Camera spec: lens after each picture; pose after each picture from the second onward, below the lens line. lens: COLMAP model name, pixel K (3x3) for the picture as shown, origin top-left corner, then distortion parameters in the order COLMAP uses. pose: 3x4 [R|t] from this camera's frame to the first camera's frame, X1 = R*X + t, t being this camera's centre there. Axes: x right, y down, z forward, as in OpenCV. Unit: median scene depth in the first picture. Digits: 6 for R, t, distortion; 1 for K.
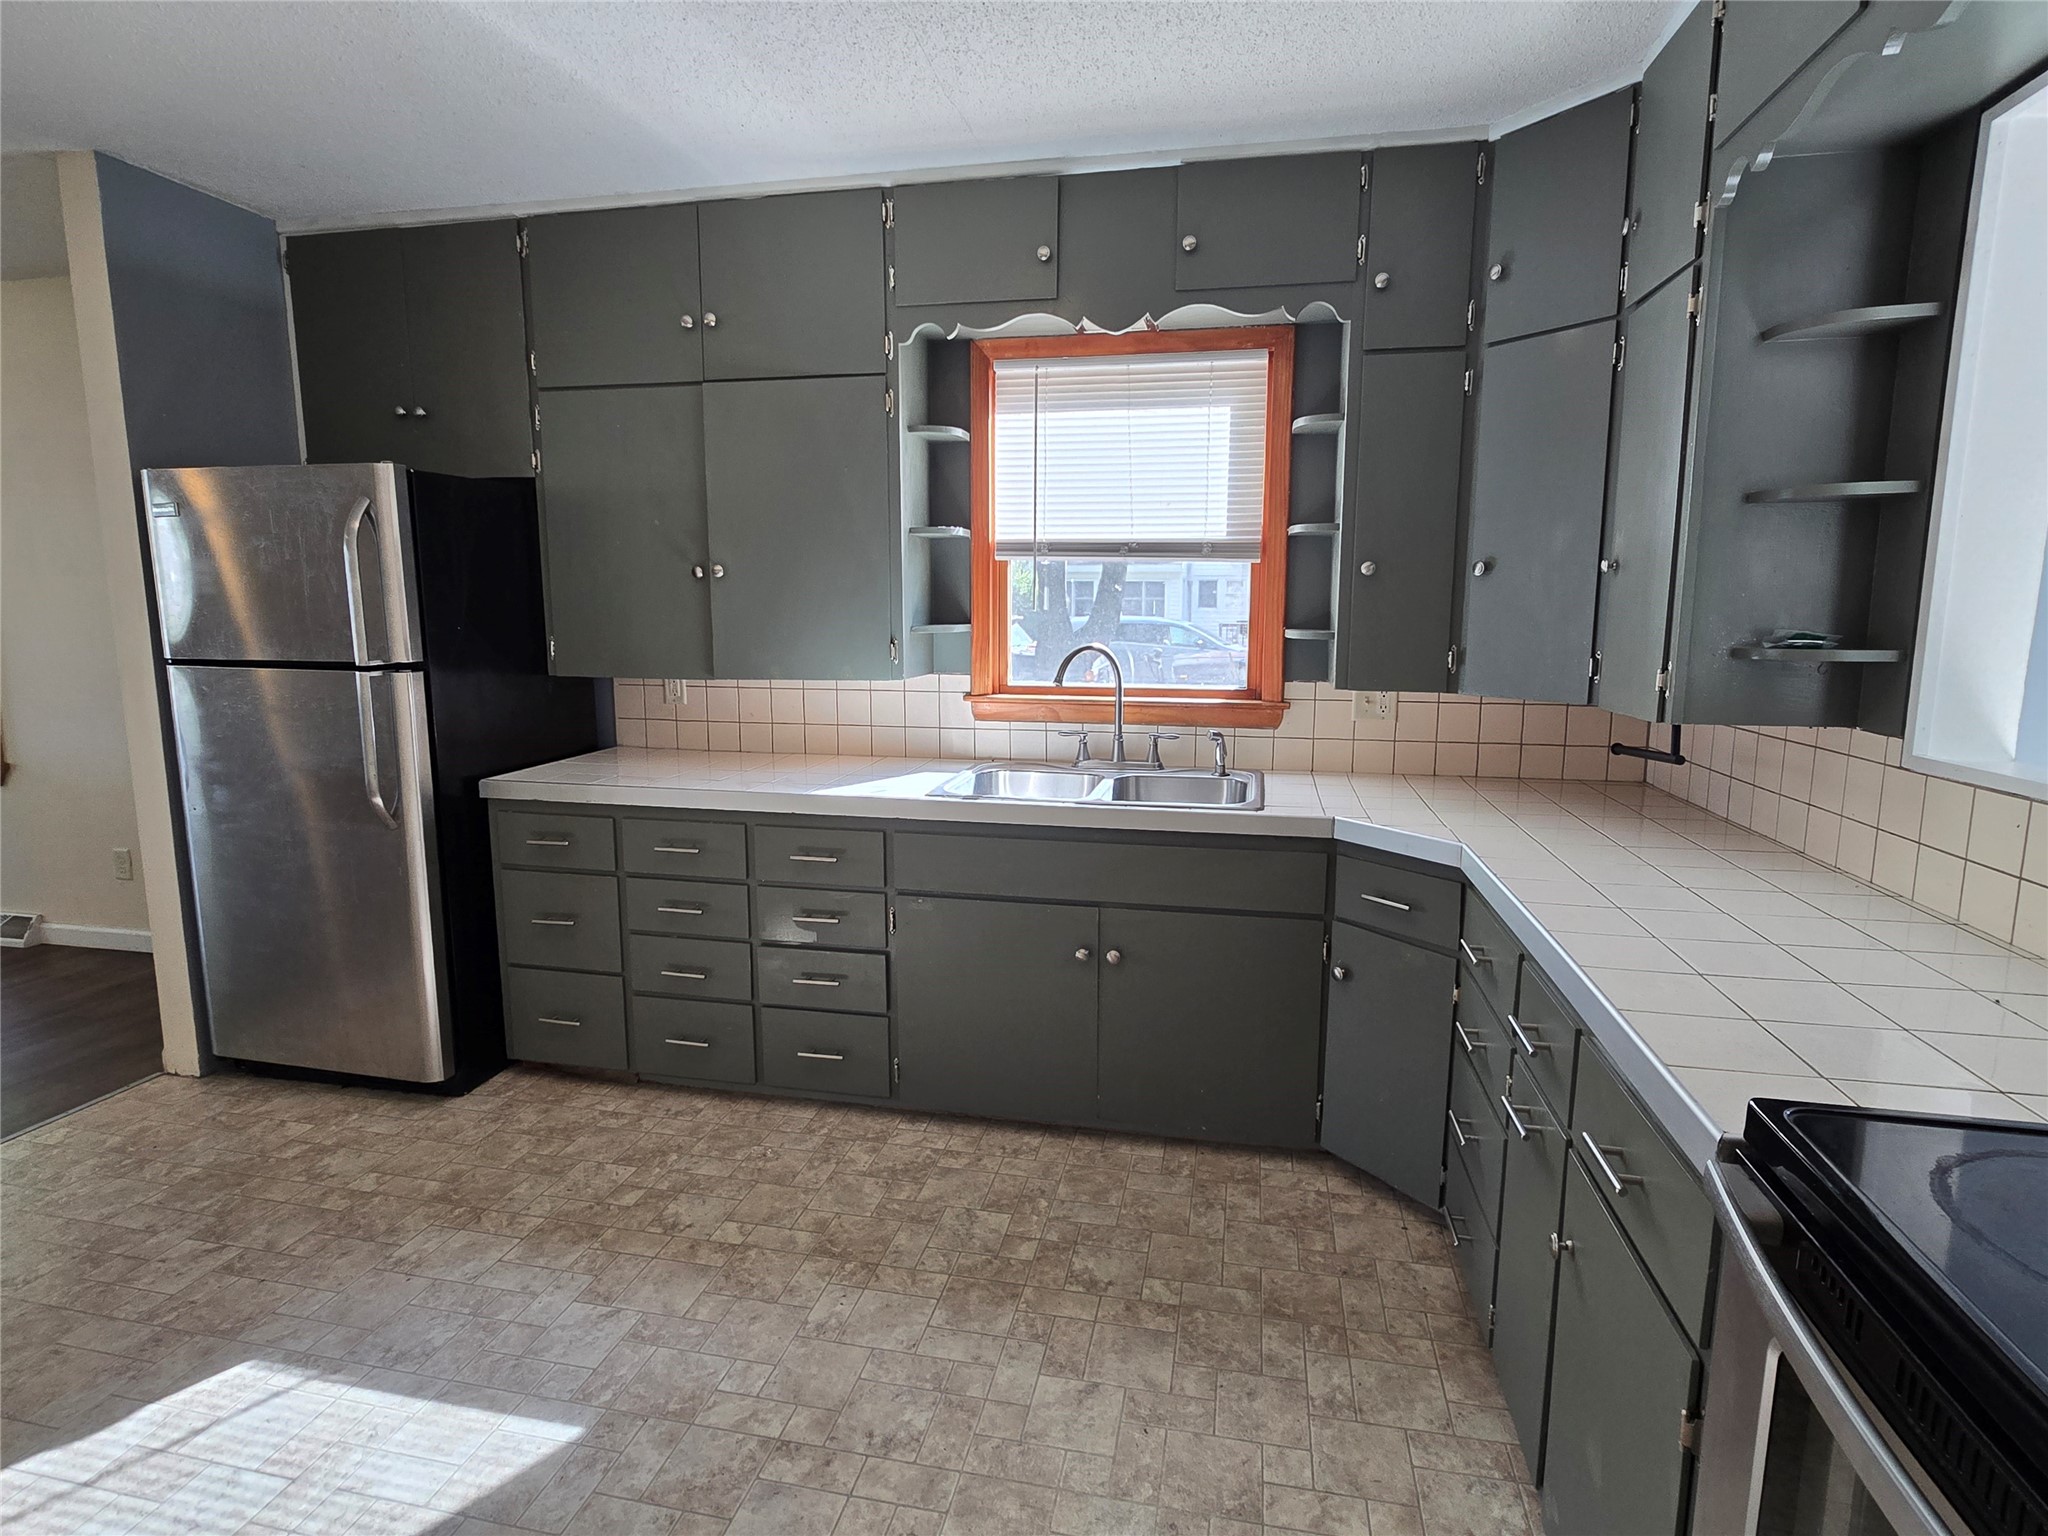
lens RADIAL K [[1024.4, 0, 1040.9], [0, 1024.4, 748.9], [0, 0, 1]] dist [-0.005532, -0.000669]
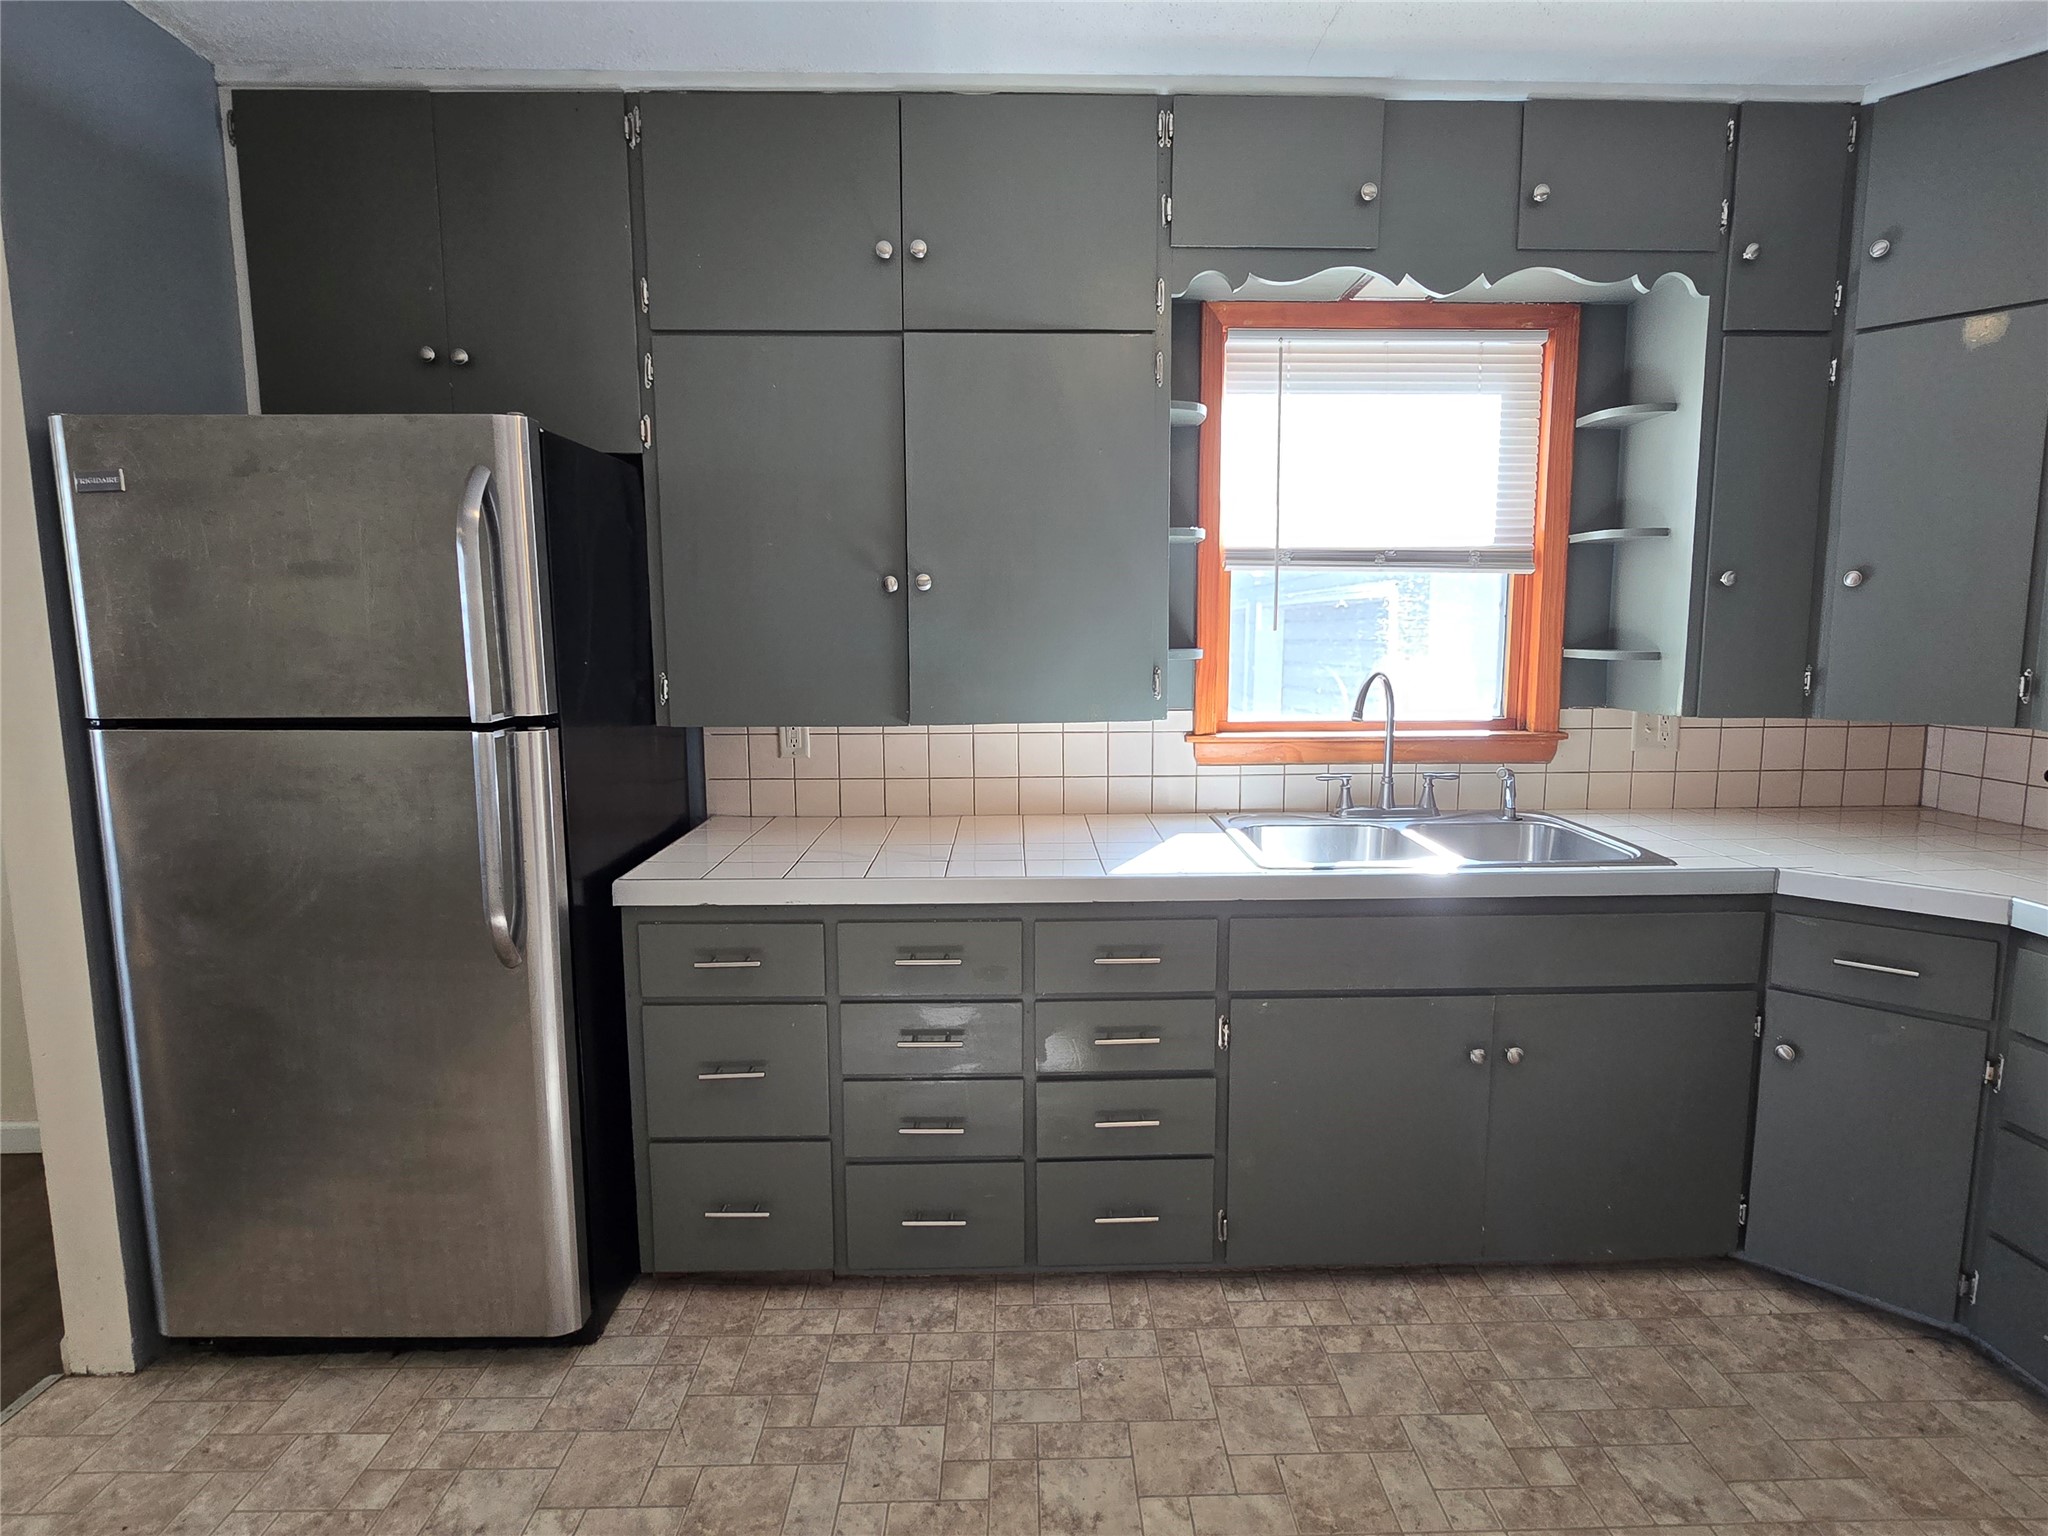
lens RADIAL K [[1024.4, 0, 1040.9], [0, 1024.4, 748.9], [0, 0, 1]] dist [-0.005532, -0.000669]
pose [[0.975128, -0.034355, 0.218966, -0.423789], [0.039363, 0.999053, -0.018547, -0.035475], [-0.218121, 0.026705, 0.975556, 0.262462]]
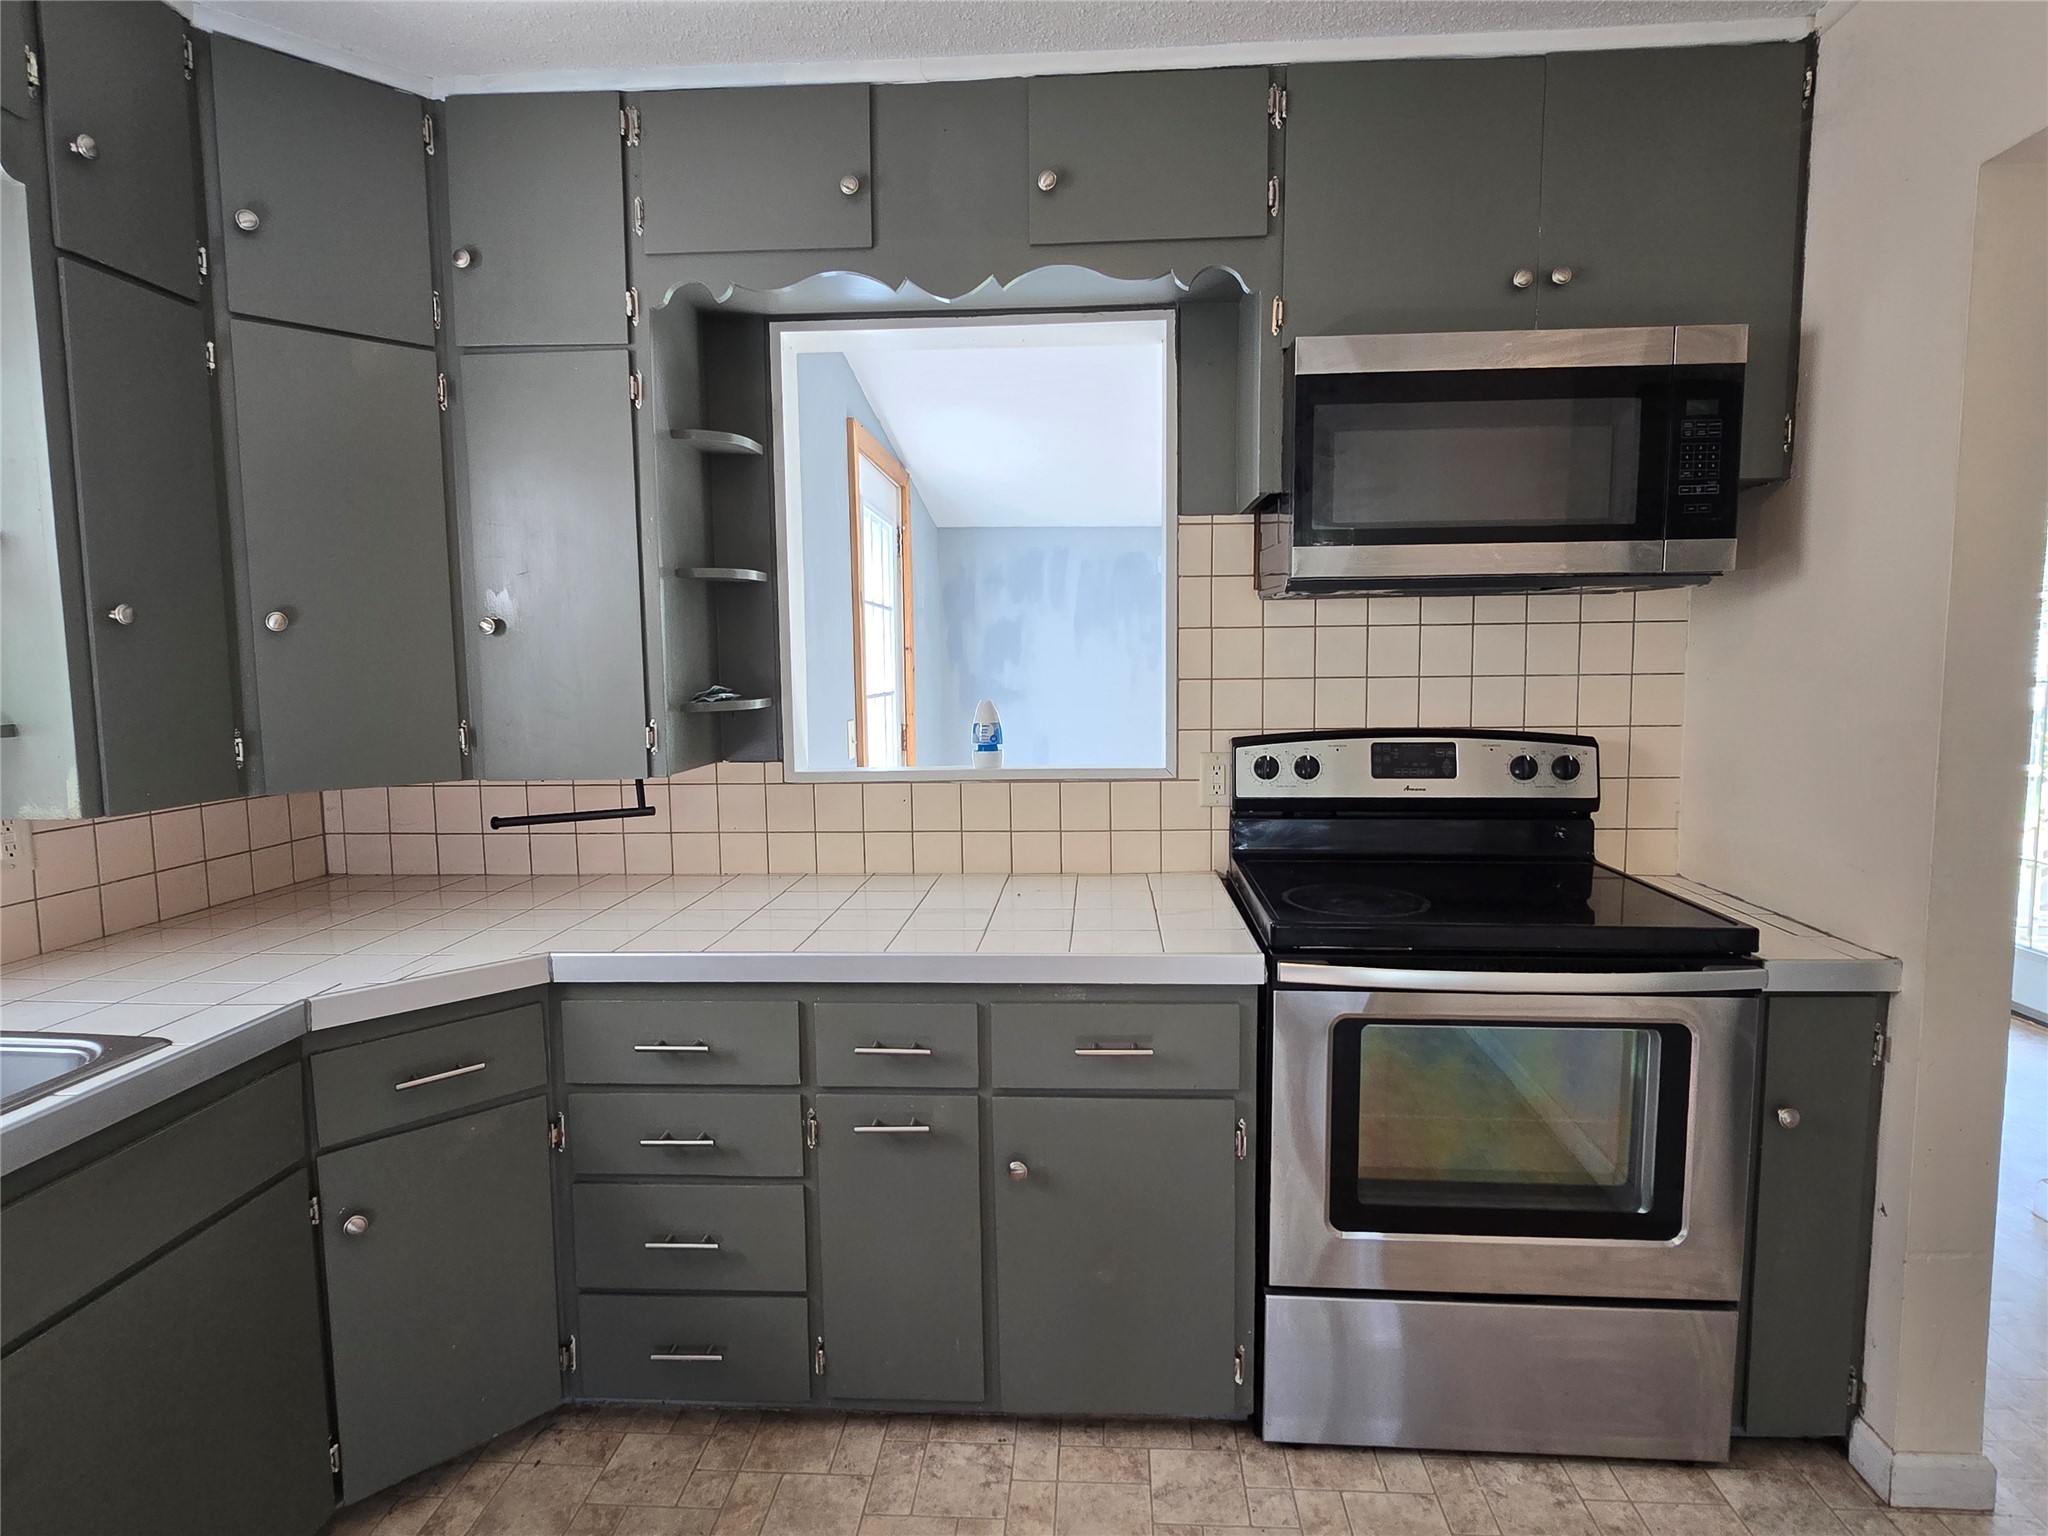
lens RADIAL K [[1030.3, 0, 1042.4], [0, 1030.3, 752.2], [0, 0, 1]] dist [-0.003129, -0.001435]
pose [[-0.141604, -0.089124, 0.985903, -0.347743], [0.148361, 0.982780, 0.110150, -0.076818], [-0.978743, 0.161867, -0.125943, 0.520561]]
